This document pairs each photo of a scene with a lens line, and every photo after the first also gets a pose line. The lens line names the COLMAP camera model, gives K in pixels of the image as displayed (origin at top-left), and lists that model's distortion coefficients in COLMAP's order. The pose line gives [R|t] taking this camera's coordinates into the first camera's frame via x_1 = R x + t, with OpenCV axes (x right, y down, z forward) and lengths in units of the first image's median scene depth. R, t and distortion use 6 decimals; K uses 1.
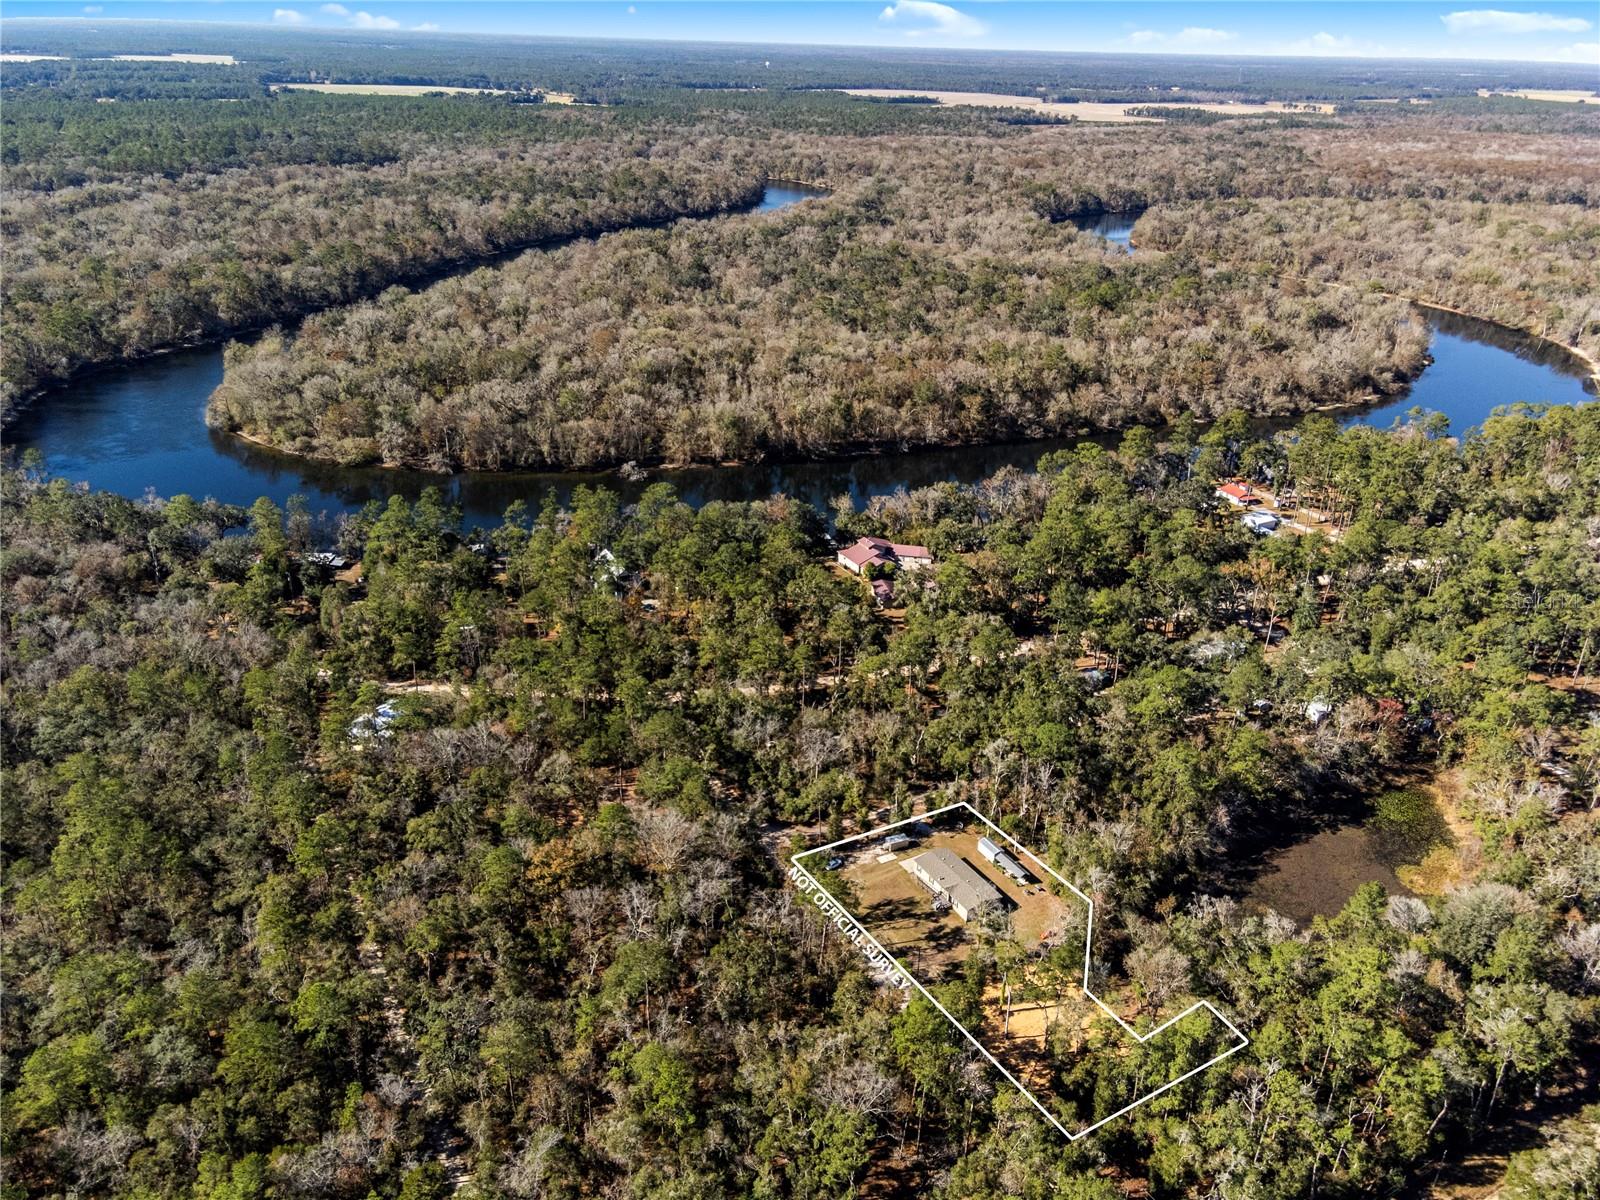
lens RADIAL K [[1275.7, 0, 797.9], [0, 1275.7, 599.5], [0, 0, 1]] dist [0.040933, 0.012162]
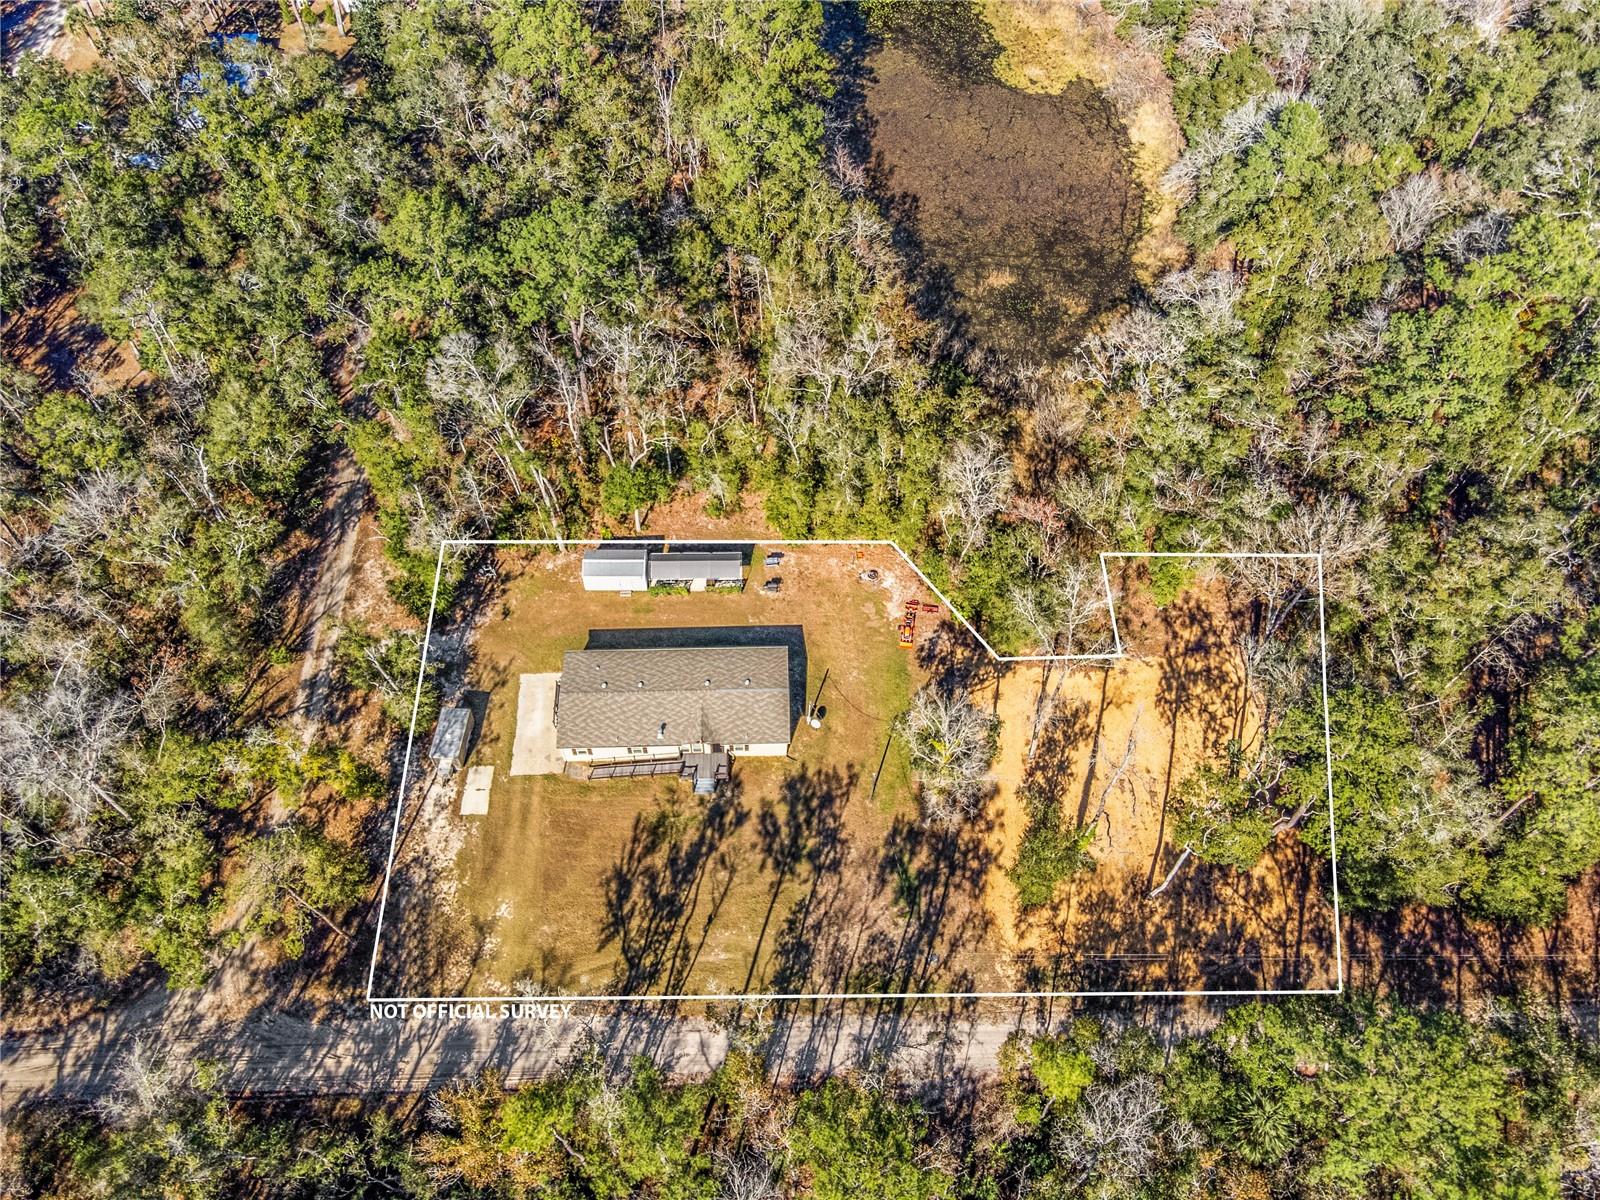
lens RADIAL K [[1275.7, 0, 806.3], [0, 1275.7, 595.6], [0, 0, 1]] dist [0.040933, 0.012162]
pose [[0.473871, -0.737354, 0.481410, -0.011847], [0.364283, 0.661860, 0.655164, -0.024360], [-0.801713, -0.135094, 0.582242, 0.382931]]
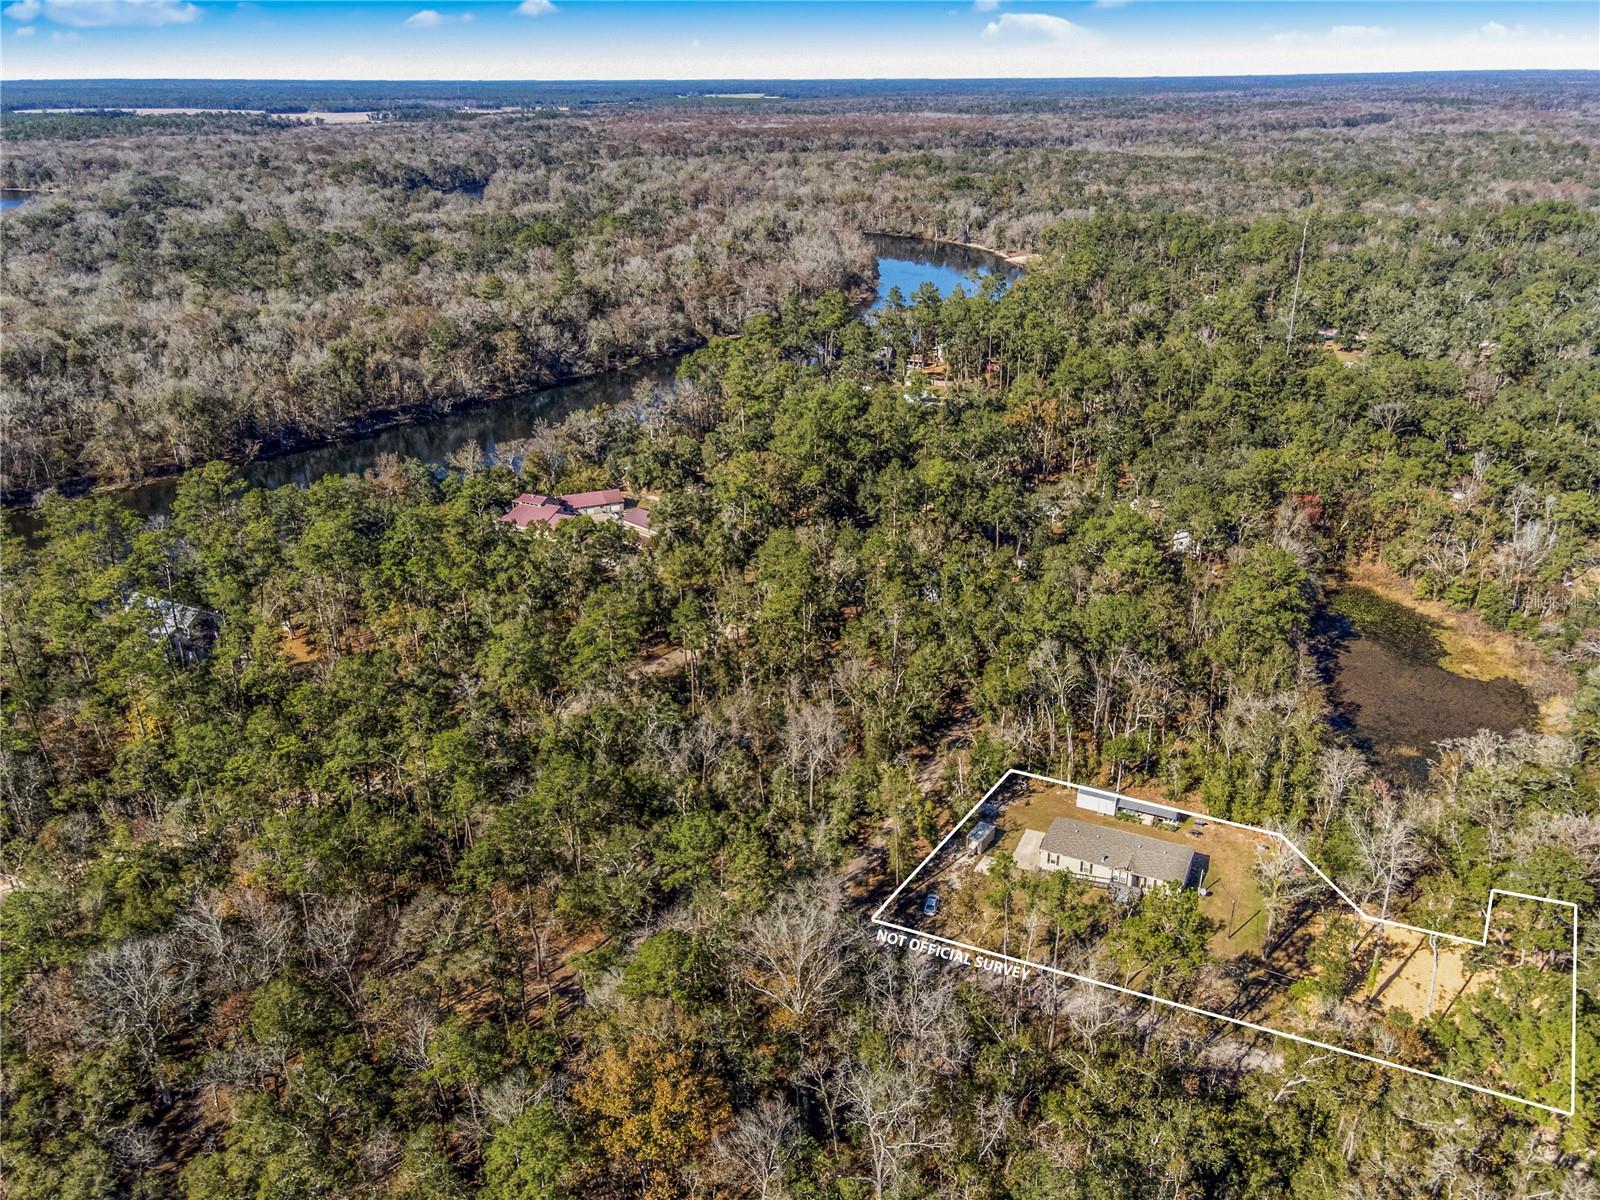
lens RADIAL K [[1275.7, 0, 800.6], [0, 1275.7, 596.9], [0, 0, 1]] dist [0.040933, 0.012162]
pose [[0.825593, -0.240994, 0.510215, -0.157120], [0.259953, 0.964981, 0.035160, 0.016542], [-0.500821, 0.103604, 0.859328, 0.265682]]
